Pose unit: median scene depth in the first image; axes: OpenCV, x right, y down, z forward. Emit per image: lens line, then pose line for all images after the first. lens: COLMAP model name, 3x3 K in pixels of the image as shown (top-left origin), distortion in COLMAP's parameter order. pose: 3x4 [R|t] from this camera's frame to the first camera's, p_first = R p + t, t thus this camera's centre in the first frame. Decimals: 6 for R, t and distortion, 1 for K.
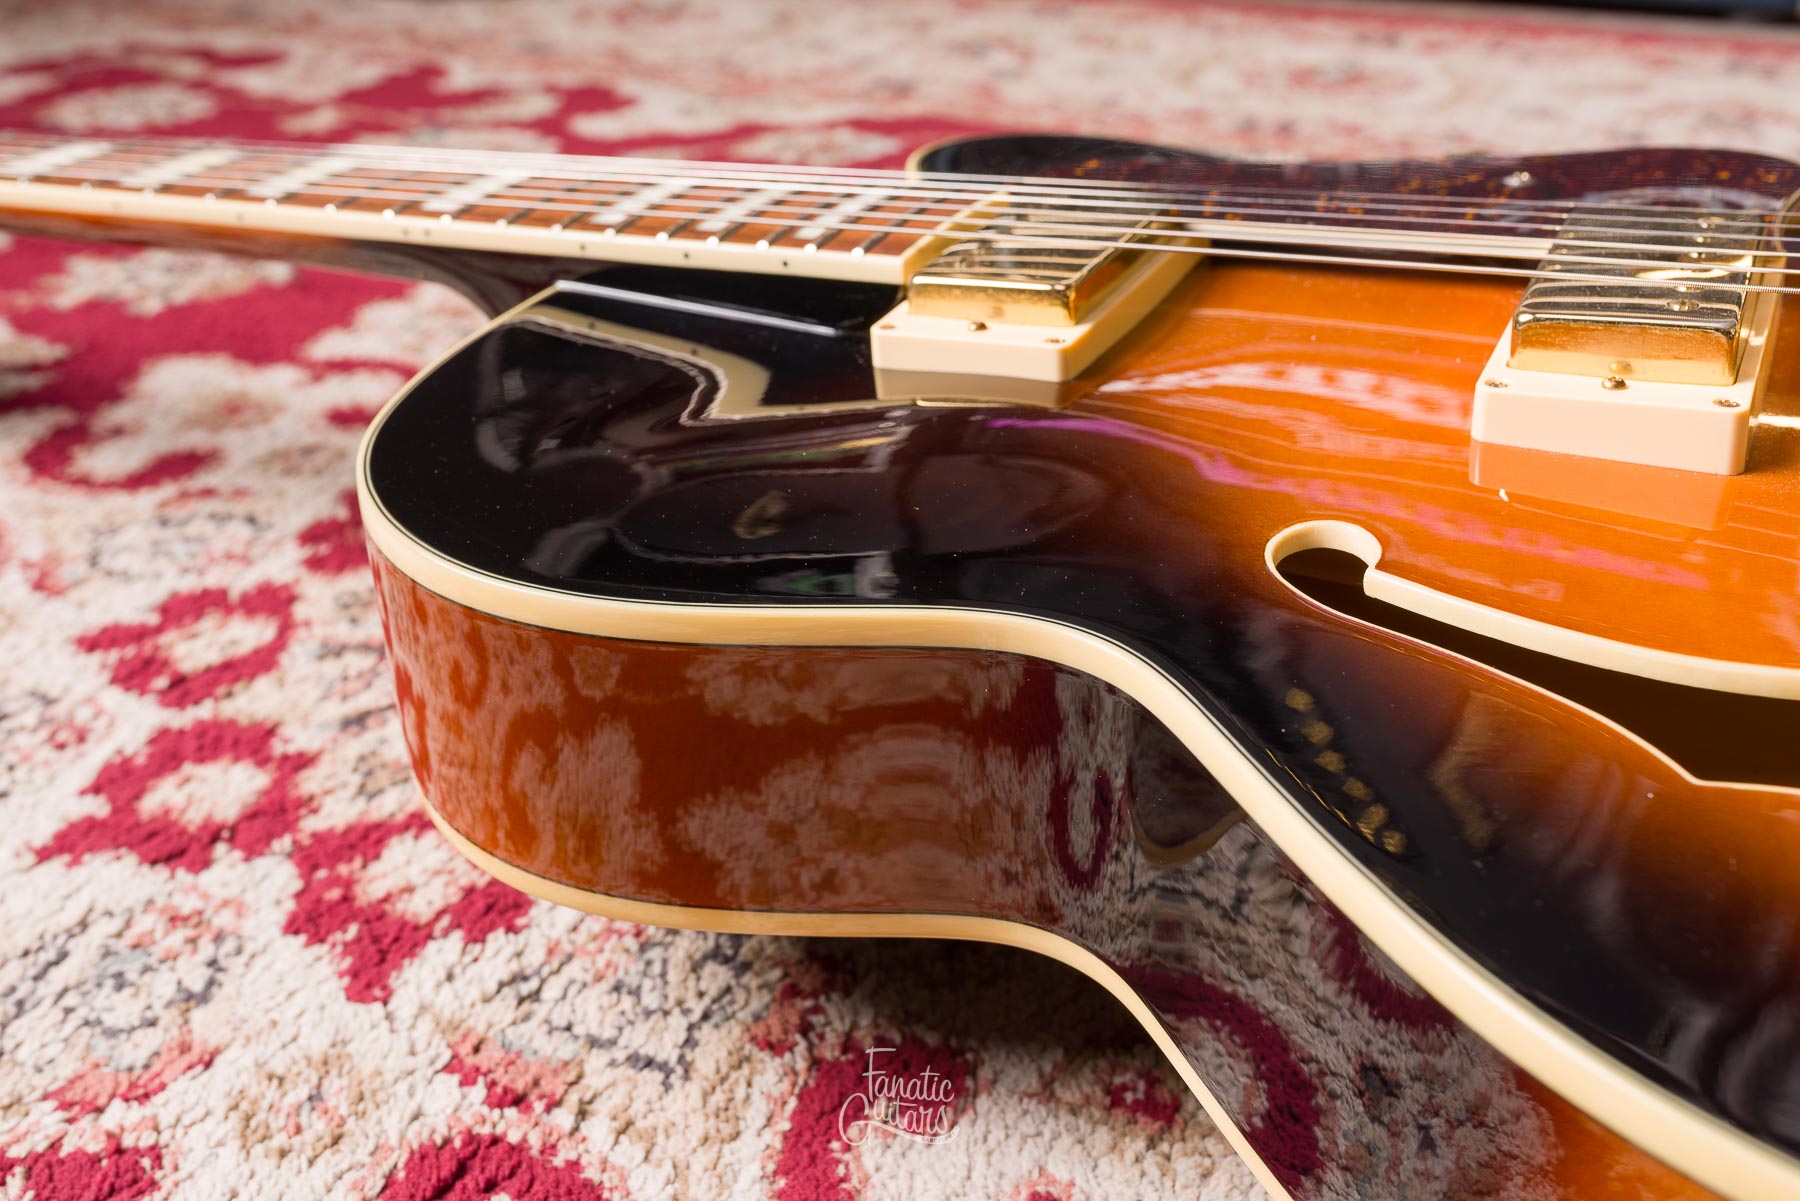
lens RADIAL K [[1804.8, 0, 900.0], [0, 1804.8, 600.5], [0, 0, 1]] dist [0.002599, -0.003640]
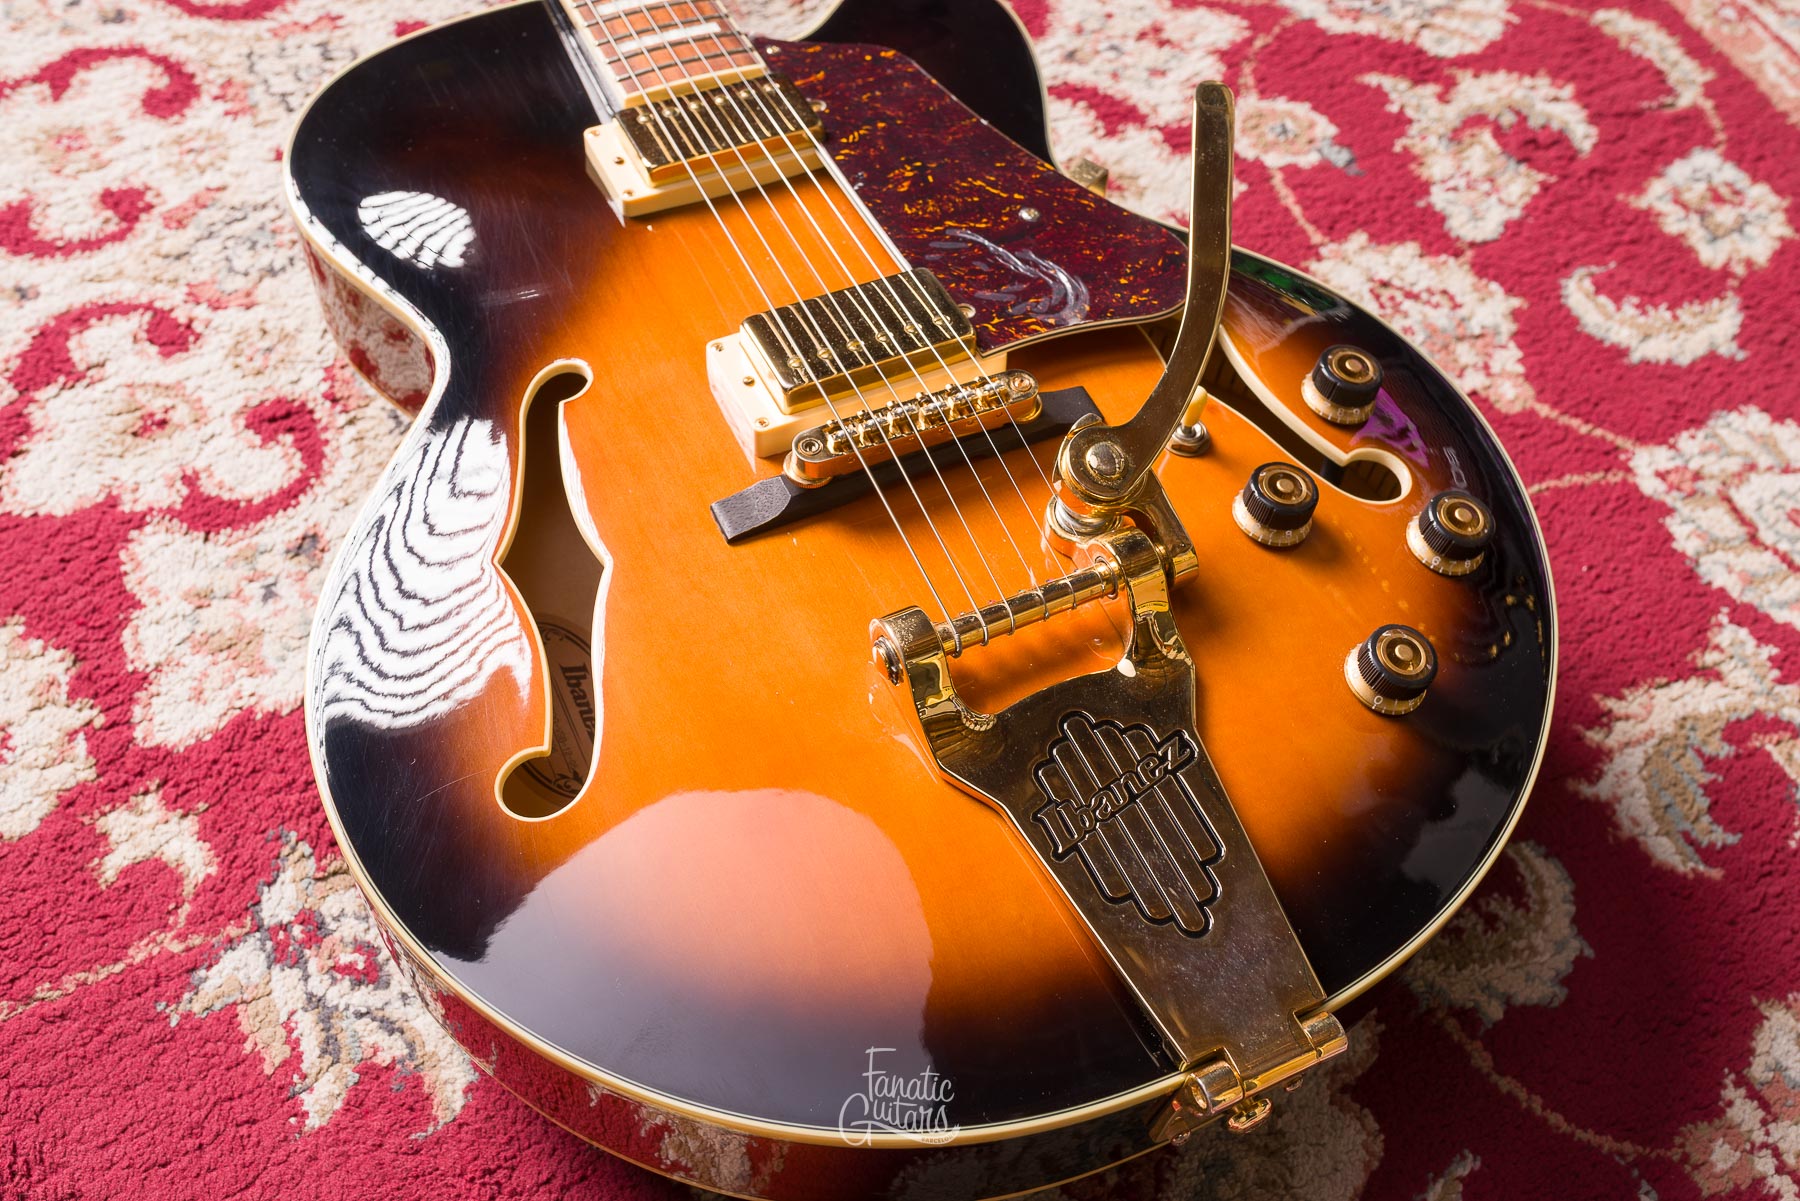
lens RADIAL K [[1755.8, 0, 900.0], [0, 1755.8, 600.5], [0, 0, 1]] dist [0.004557, -0.009428]
pose [[0.785201, 0.545495, -0.293079, 0.880275], [-0.377581, 0.796881, 0.471608, -0.638173], [0.490809, -0.259646, 0.831680, -0.356870]]
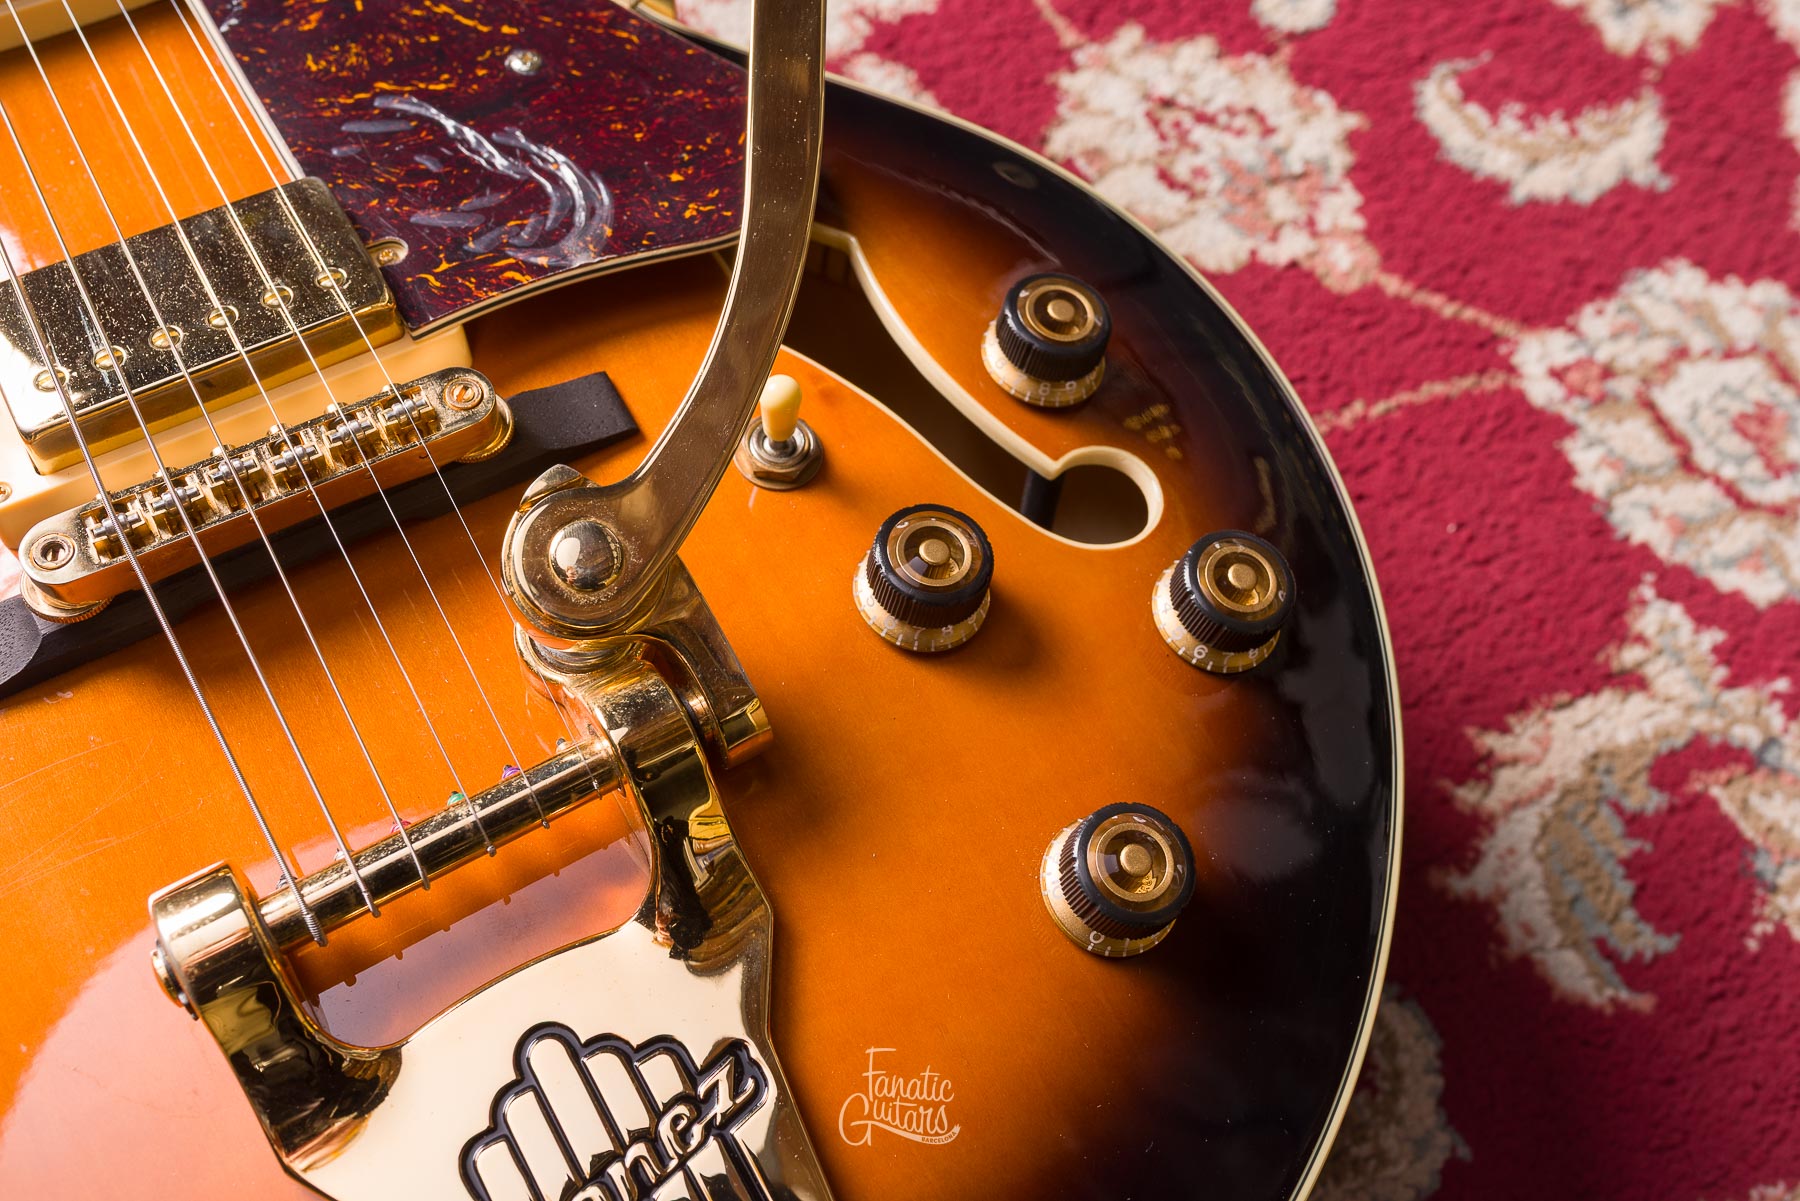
lens RADIAL K [[1797.1, 0, 900.0], [0, 1797.1, 600.5], [0, 0, 1]] dist [0.003030, -0.000315]
pose [[0.833242, 0.526450, -0.168989, 0.804184], [-0.364048, 0.752410, 0.548952, -0.599622], [0.416145, -0.395890, 0.818593, 0.252210]]
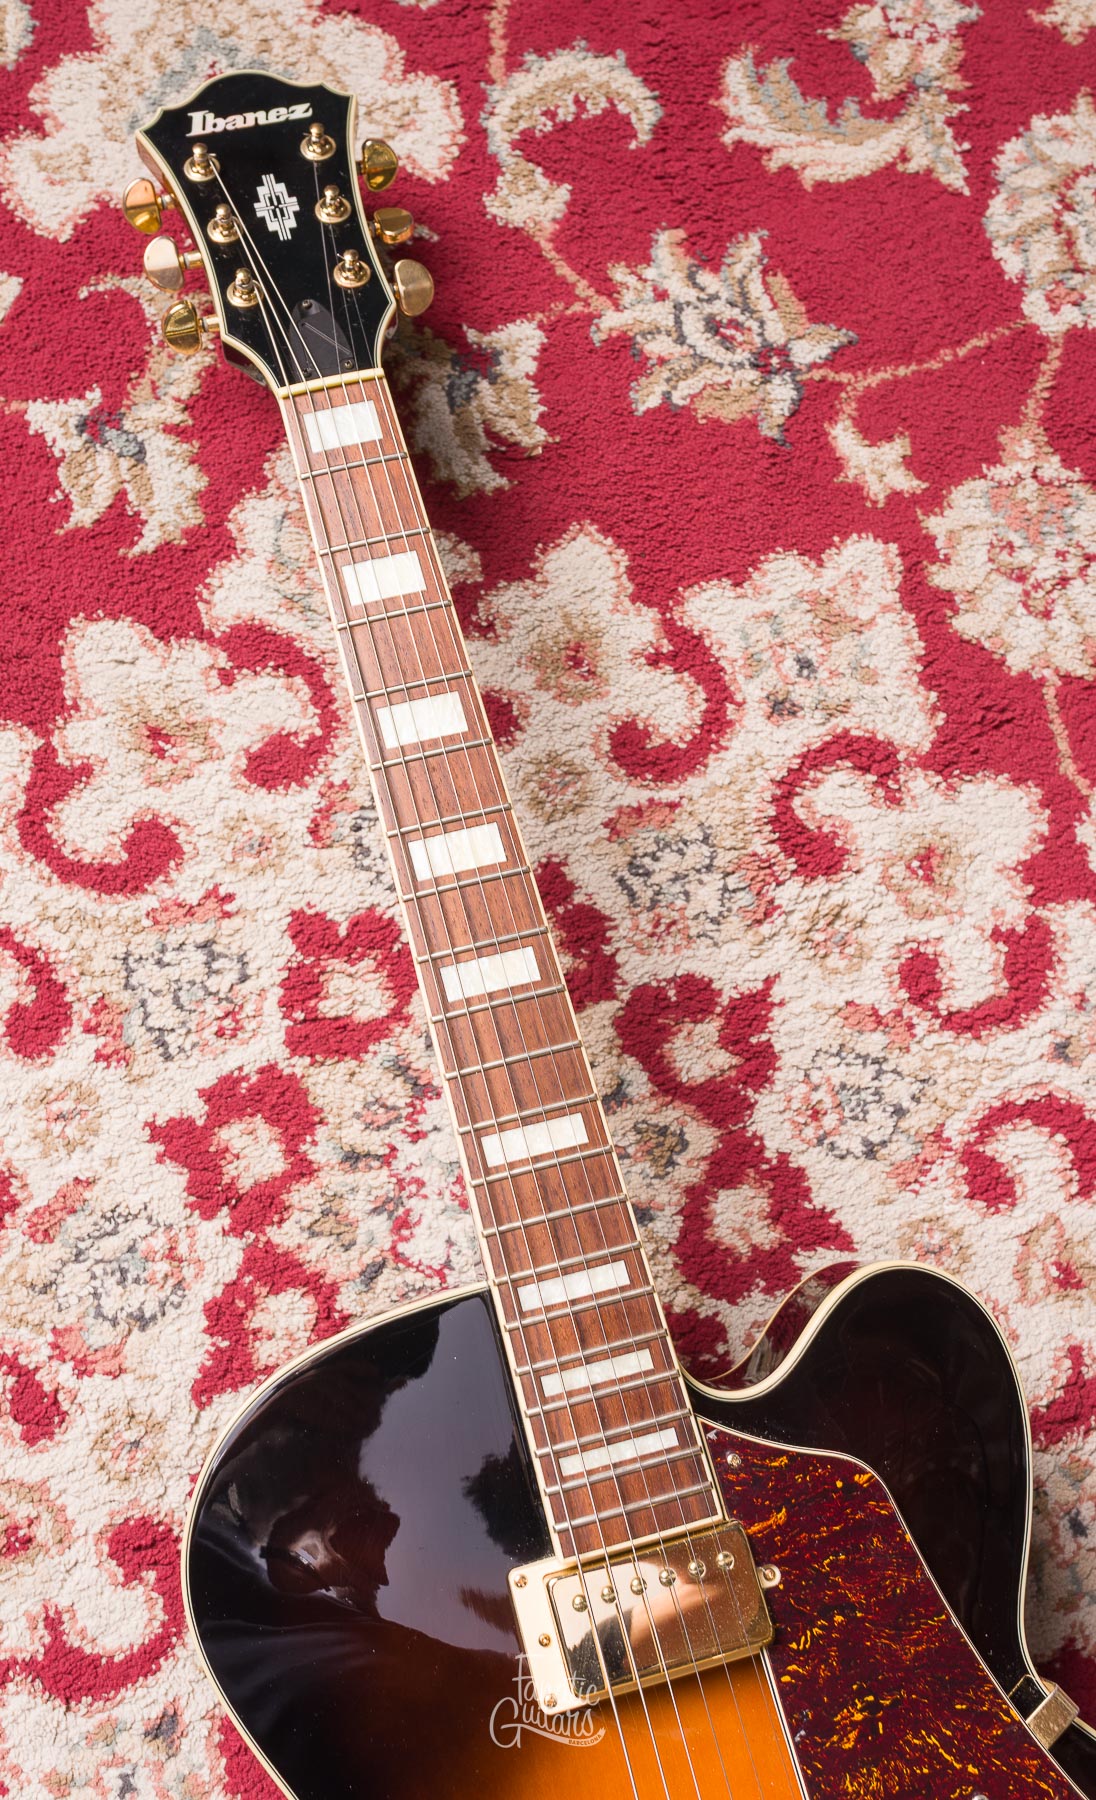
lens RADIAL K [[1778.4, 0, 479.0], [0, 1778.4, 883.0], [0, 0, 1]] dist [0.000042, -0.006010]
pose [[0.658772, 0.745737, -0.099480, -0.298918], [-0.437676, 0.487425, 0.755551, -1.453160], [0.611931, -0.454196, 0.647492, 0.219615]]
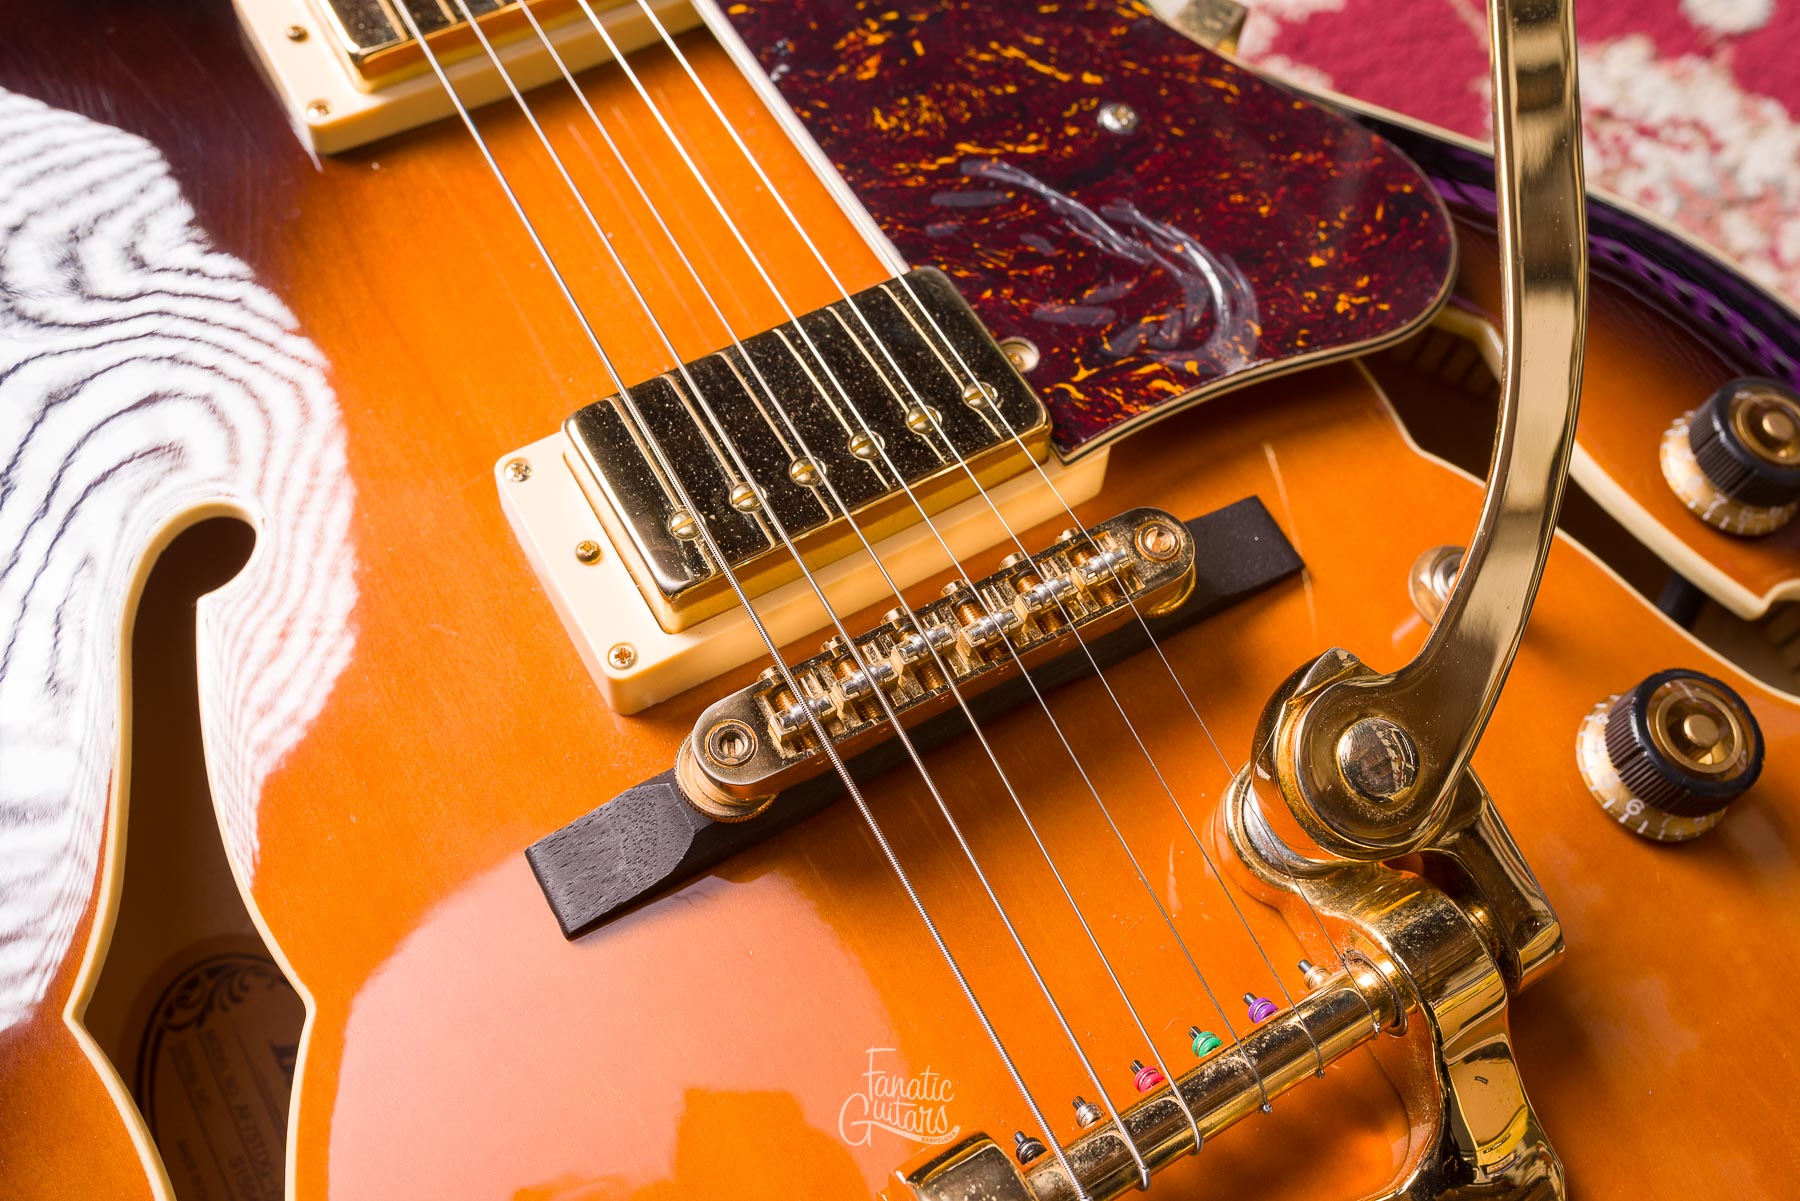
lens RADIAL K [[1820.9, 0, 900.0], [0, 1820.9, 600.5], [0, 0, 1]] dist [0.003555, 0.002162]
pose [[0.826543, 0.542029, -0.151764, 0.506470], [-0.369340, 0.725727, 0.580439, -0.510333], [0.424753, -0.423705, 0.800037, 0.259599]]
